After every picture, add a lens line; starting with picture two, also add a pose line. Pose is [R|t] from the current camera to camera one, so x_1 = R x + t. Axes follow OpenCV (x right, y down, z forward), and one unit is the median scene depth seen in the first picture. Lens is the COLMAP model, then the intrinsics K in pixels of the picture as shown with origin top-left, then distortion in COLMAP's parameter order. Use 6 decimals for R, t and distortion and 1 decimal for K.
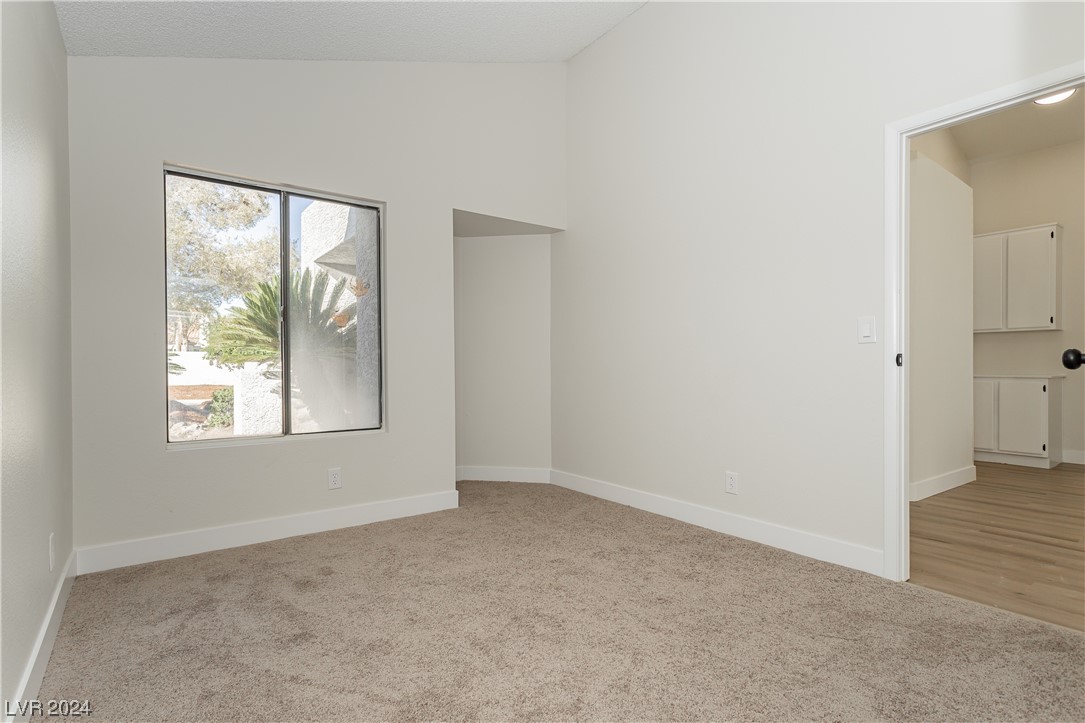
lens RADIAL K [[519.8, 0, 542.7], [0, 519.8, 366.0], [0, 0, 1]] dist [0.002335, 0.001291]
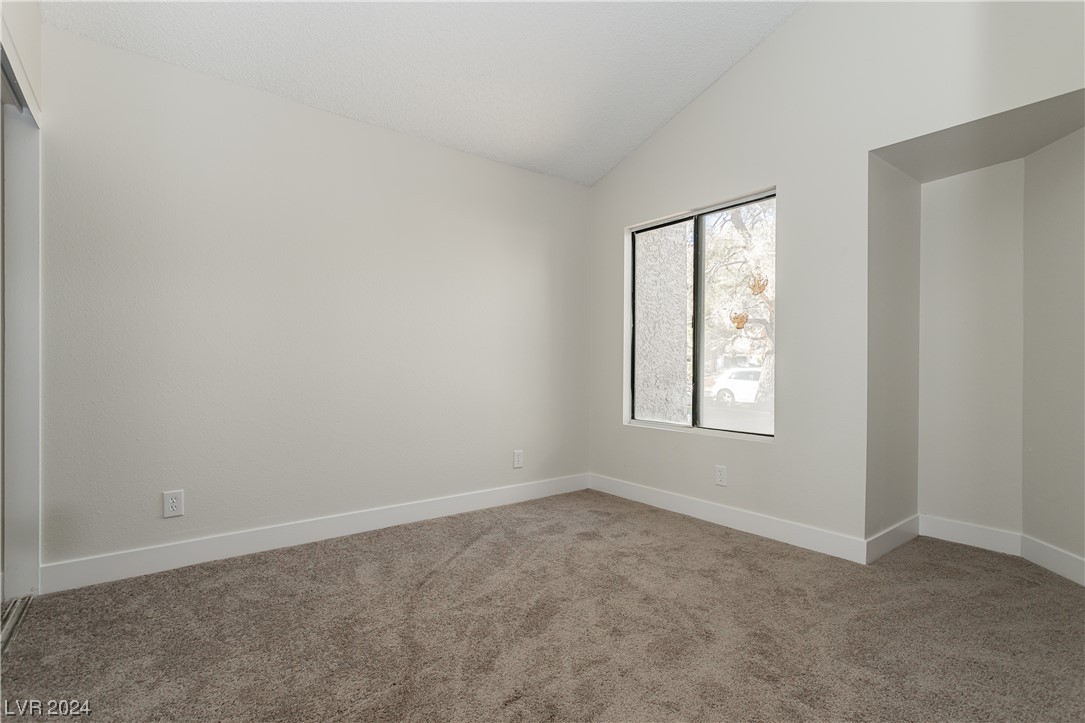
lens RADIAL K [[519.8, 0, 542.7], [0, 519.8, 366.0], [0, 0, 1]] dist [0.002335, 0.001291]
pose [[0.015985, -0.002499, -0.999869, 0.649550], [0.001347, 0.999996, -0.002478, 0.000623], [0.999871, -0.001308, 0.015988, 0.651019]]
